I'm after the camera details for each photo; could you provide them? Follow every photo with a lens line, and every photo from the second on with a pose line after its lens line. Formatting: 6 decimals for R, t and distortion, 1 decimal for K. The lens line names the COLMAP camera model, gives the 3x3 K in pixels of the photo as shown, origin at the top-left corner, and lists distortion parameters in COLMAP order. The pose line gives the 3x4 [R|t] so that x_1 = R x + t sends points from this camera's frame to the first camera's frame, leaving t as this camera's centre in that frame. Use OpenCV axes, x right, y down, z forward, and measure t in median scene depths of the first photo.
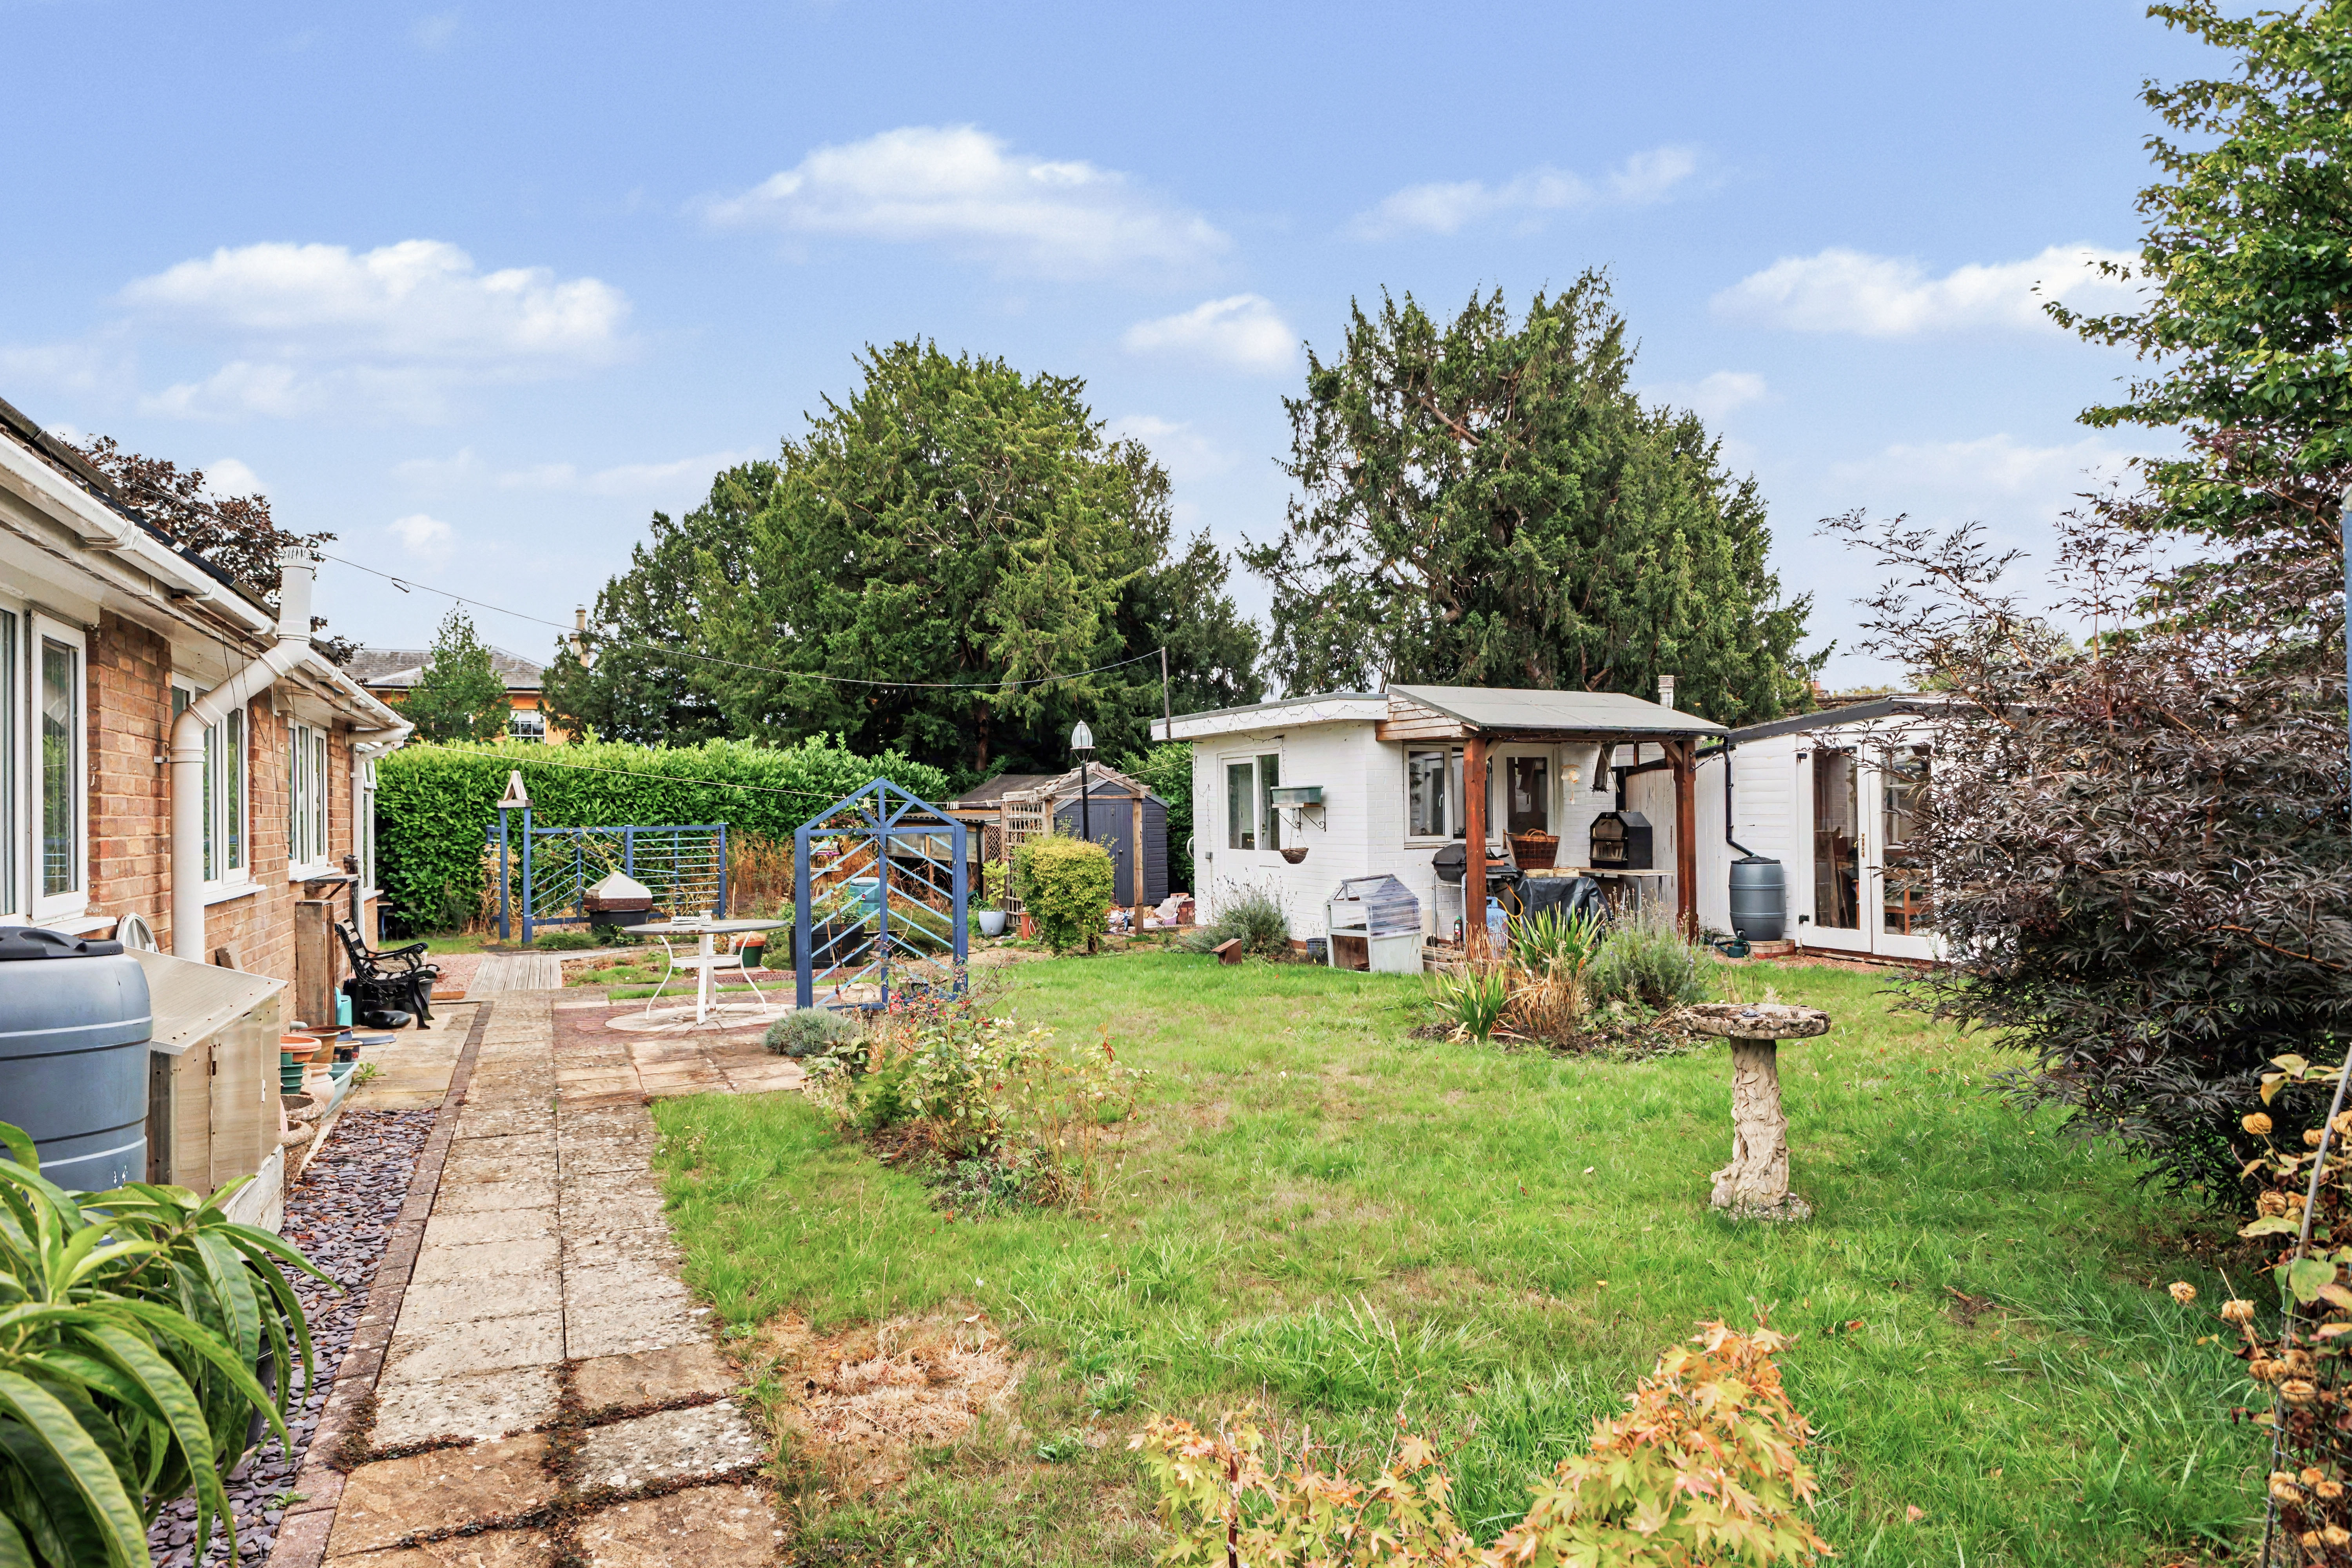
lens RADIAL K [[1323.9, 0, 1164.7], [0, 1323.9, 781.9], [0, 0, 1]] dist [-0.003506, -0.000547]
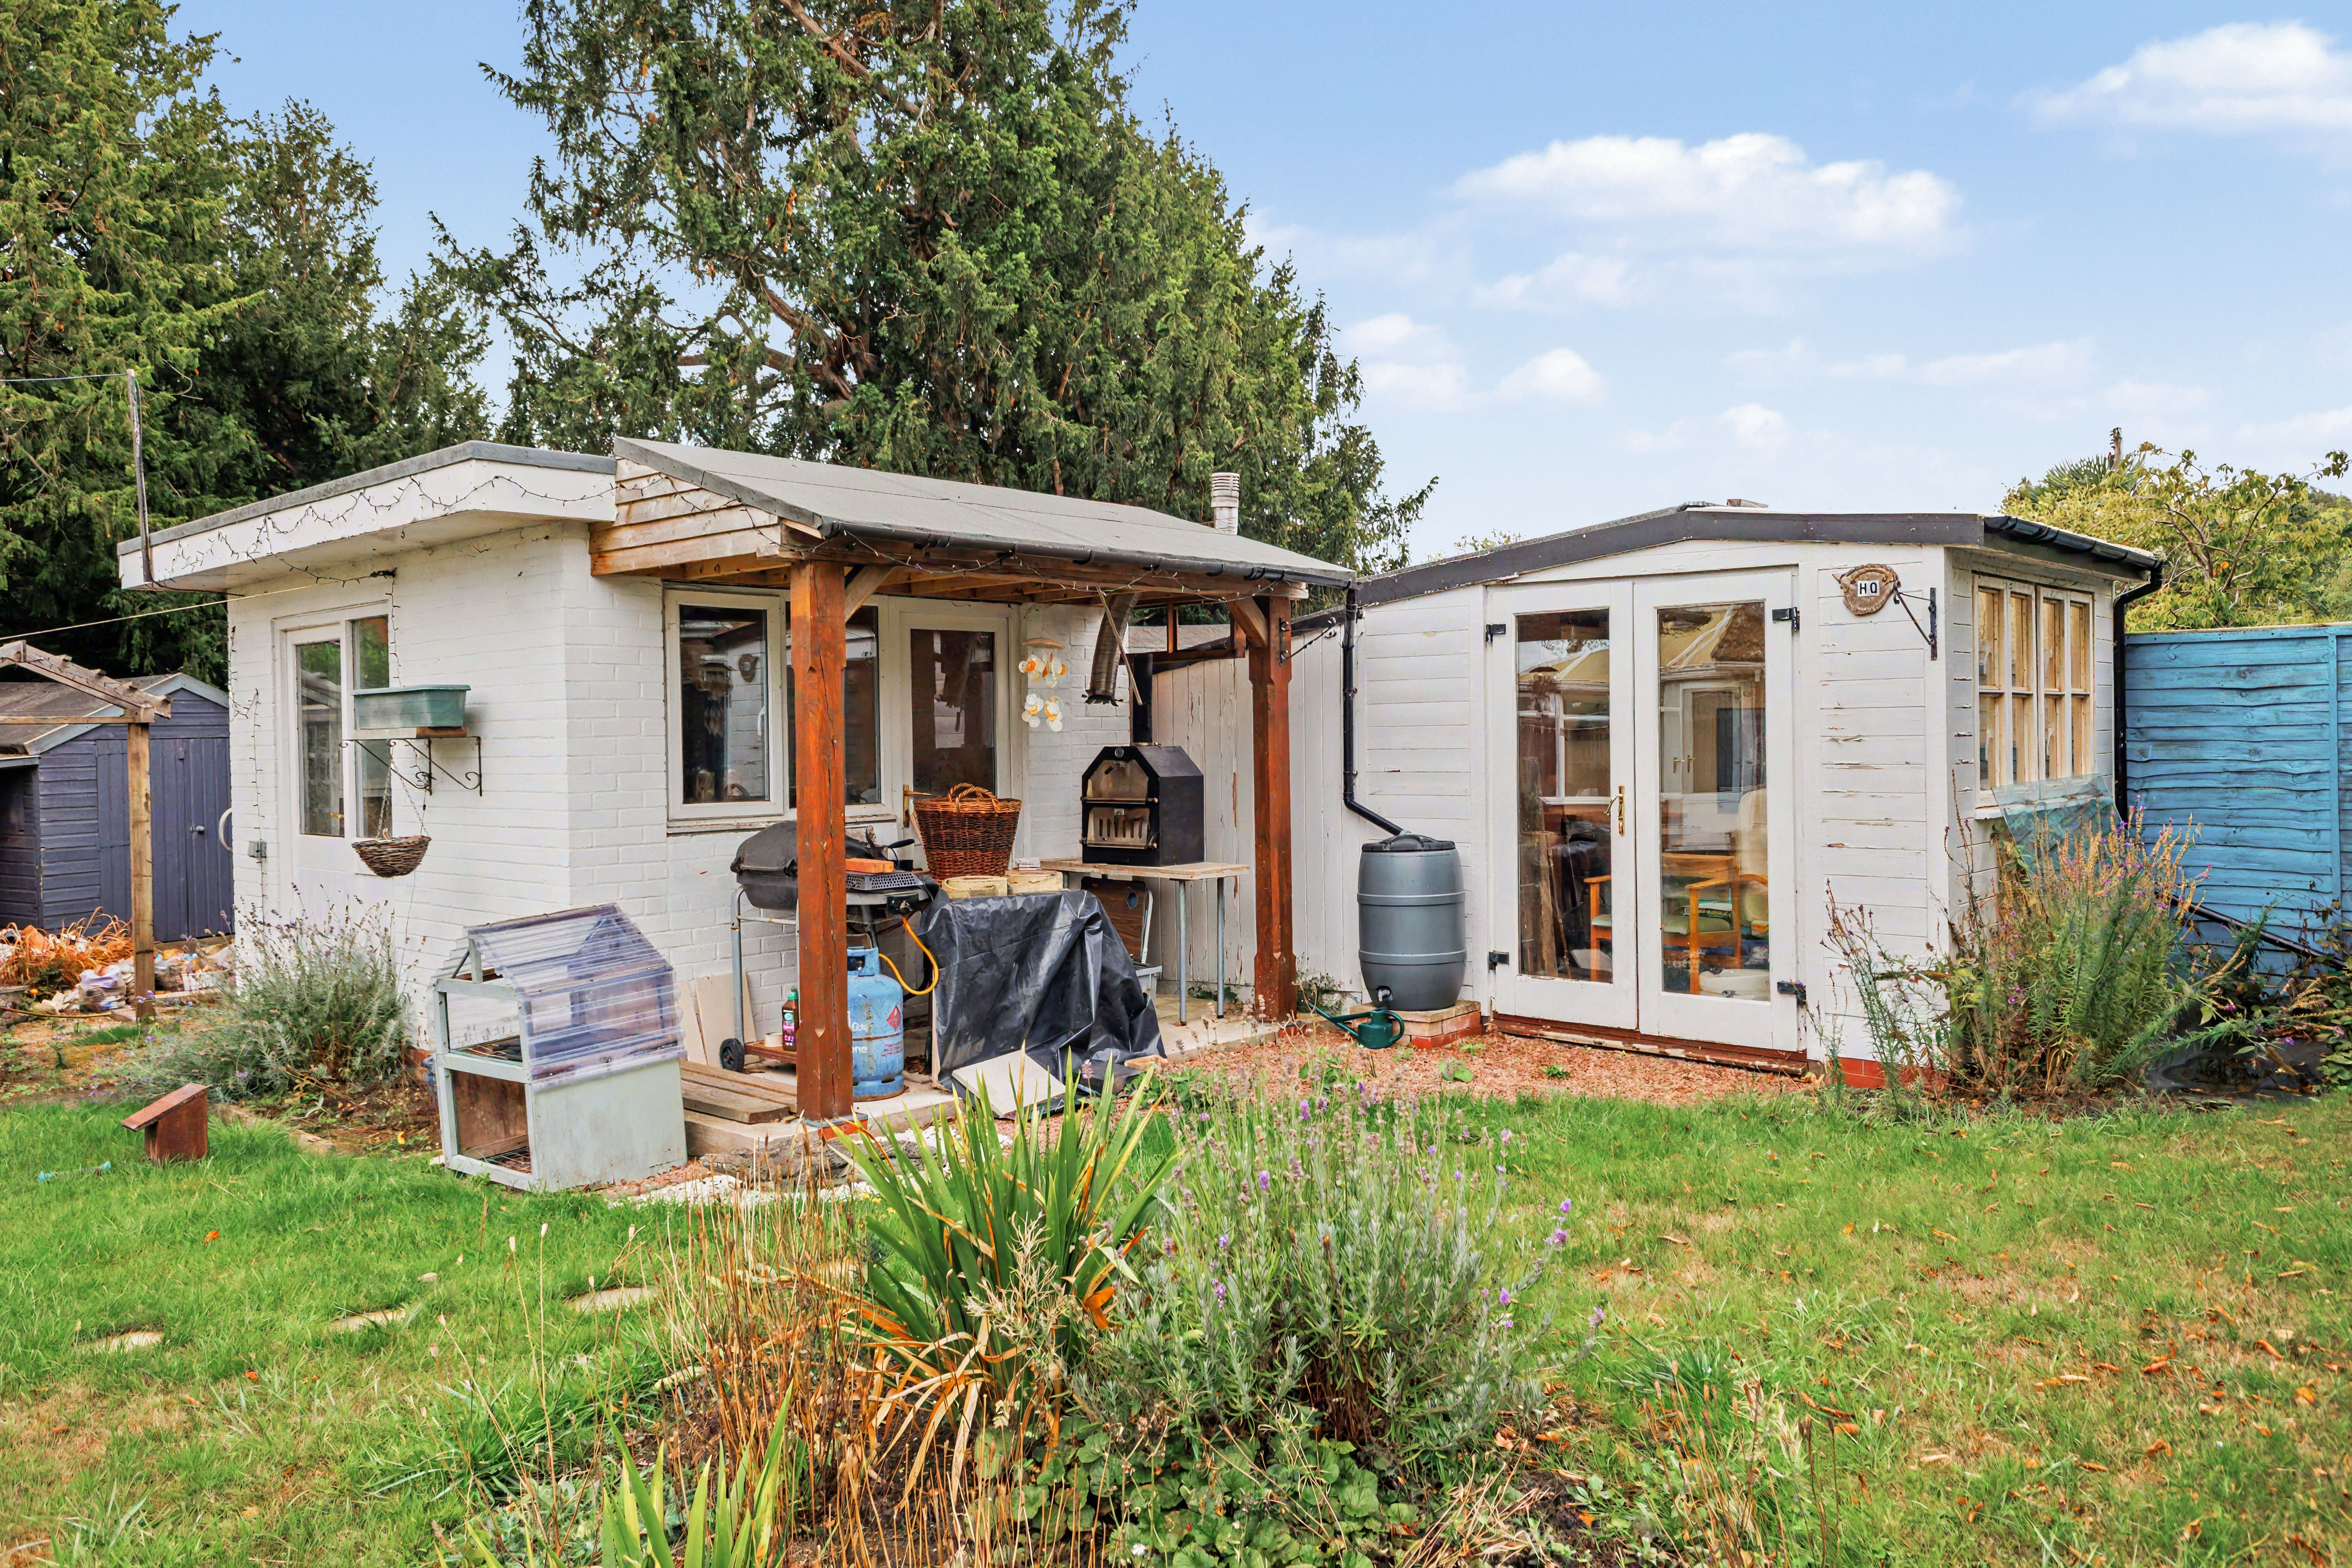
lens RADIAL K [[1712.9, 0, 1173.1], [0, 1712.9, 775.5], [0, 0, 1]] dist [-0.006622, -0.000922]
pose [[0.928870, -0.010850, 0.370247, 0.125385], [-0.002337, 0.999379, 0.035150, 0.011728], [-0.370398, -0.033515, 0.928268, 0.421011]]
